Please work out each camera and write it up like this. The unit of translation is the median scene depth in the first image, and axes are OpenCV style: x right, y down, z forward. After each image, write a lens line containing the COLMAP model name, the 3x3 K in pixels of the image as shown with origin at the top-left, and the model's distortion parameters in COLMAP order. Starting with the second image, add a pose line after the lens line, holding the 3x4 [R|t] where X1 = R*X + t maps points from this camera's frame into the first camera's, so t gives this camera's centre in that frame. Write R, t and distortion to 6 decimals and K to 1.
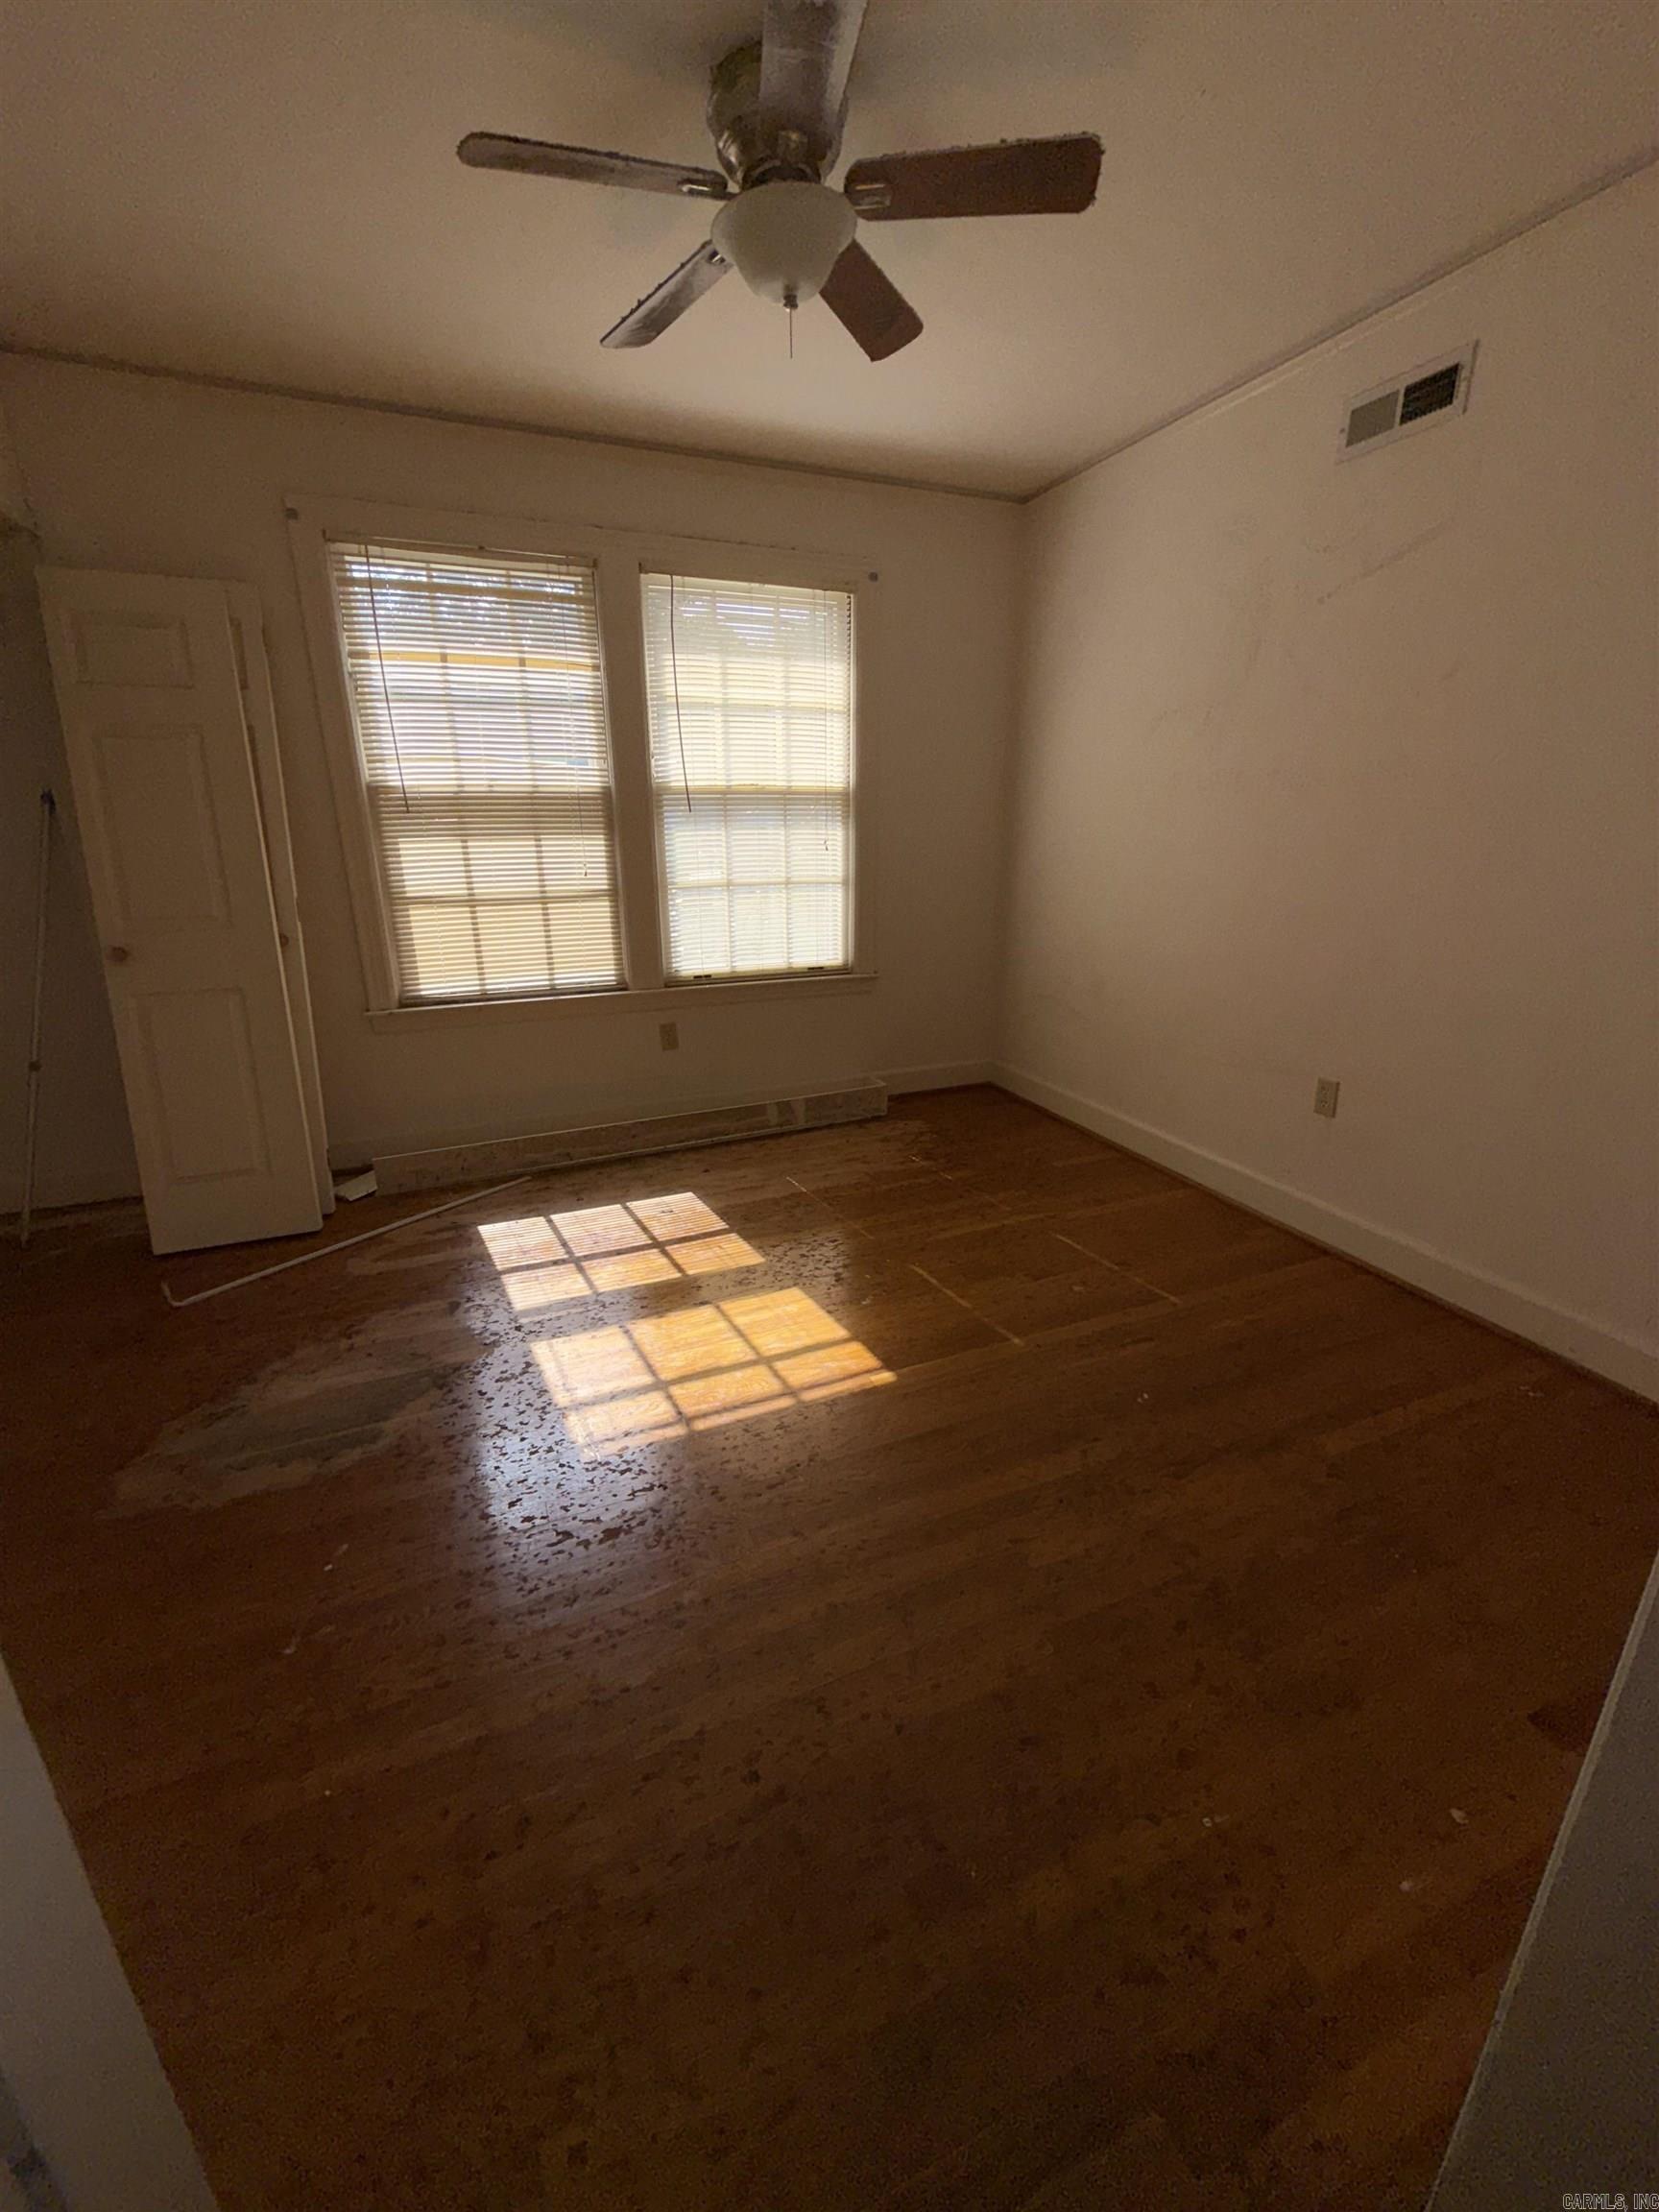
lens RADIAL K [[883.1, 0, 833.2], [0, 883.1, 1104.2], [0, 0, 1]] dist [-0.000965, 0.000042]
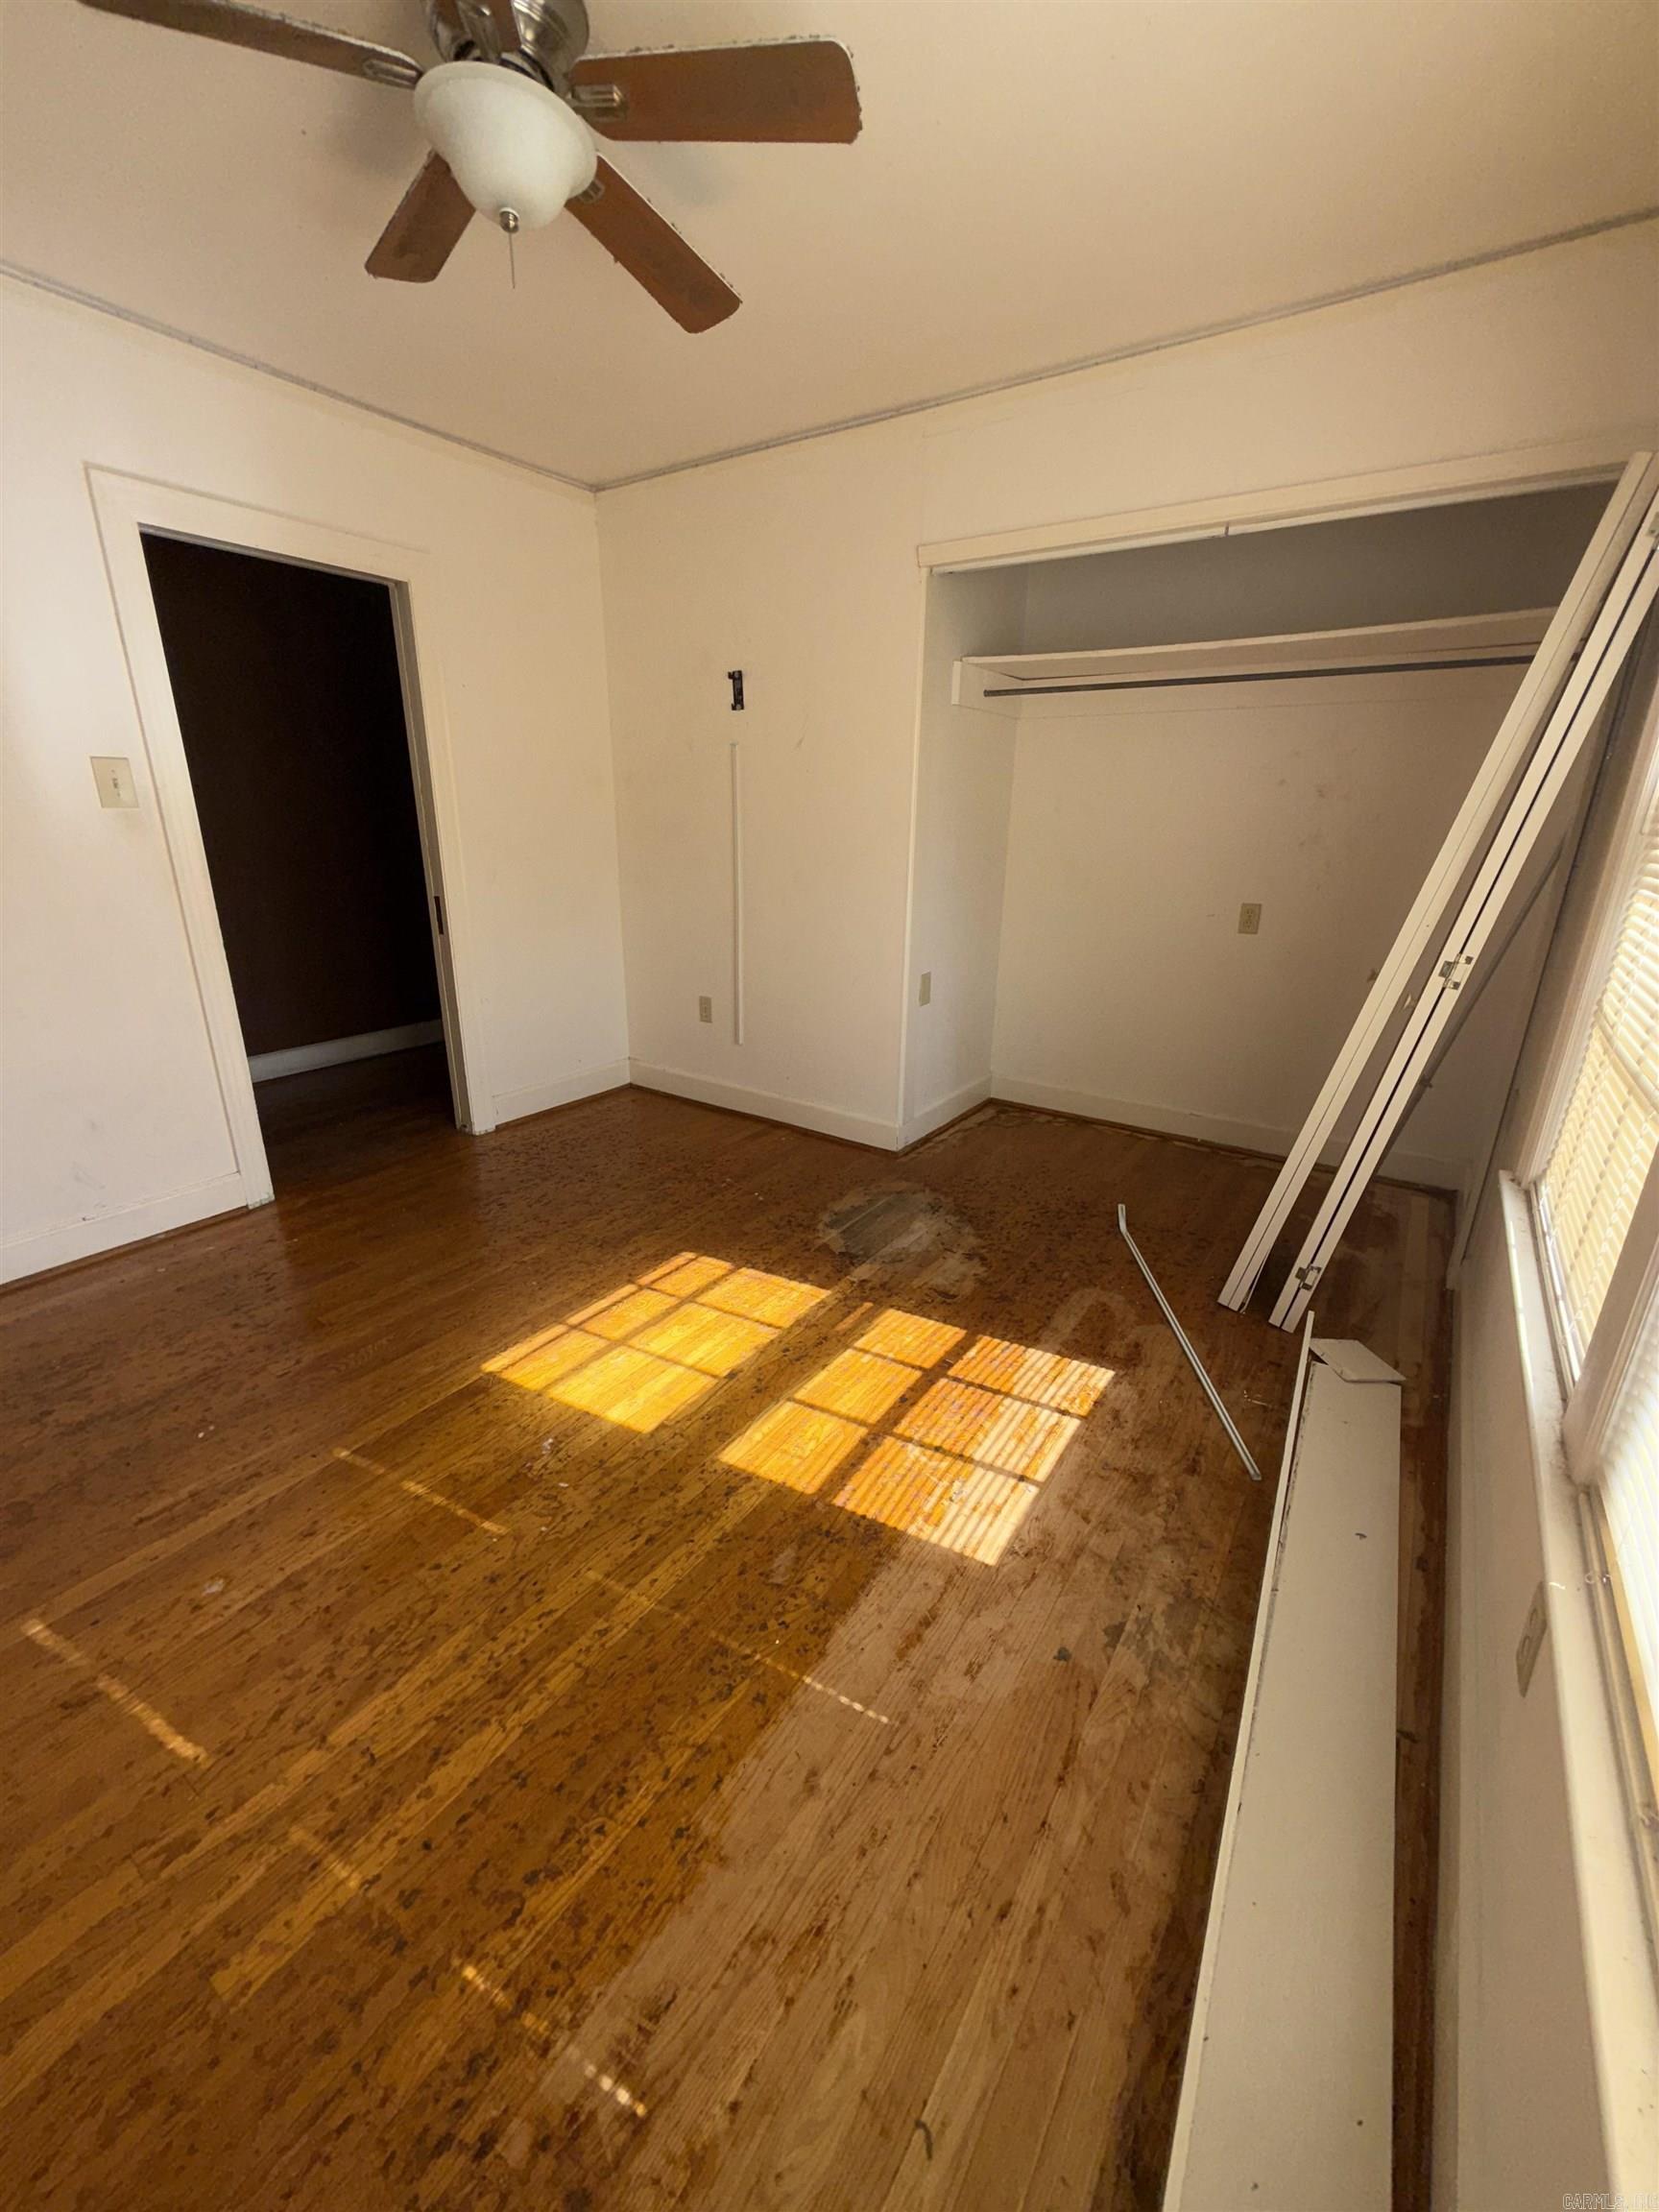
lens RADIAL K [[883.1, 0, 833.2], [0, 883.1, 1104.2], [0, 0, 1]] dist [-0.000965, 0.000042]
pose [[-0.838595, 0.169178, -0.517819, 0.166065], [-0.177296, 0.814042, 0.553084, -0.462678], [0.515097, 0.555621, -0.652657, 1.360935]]
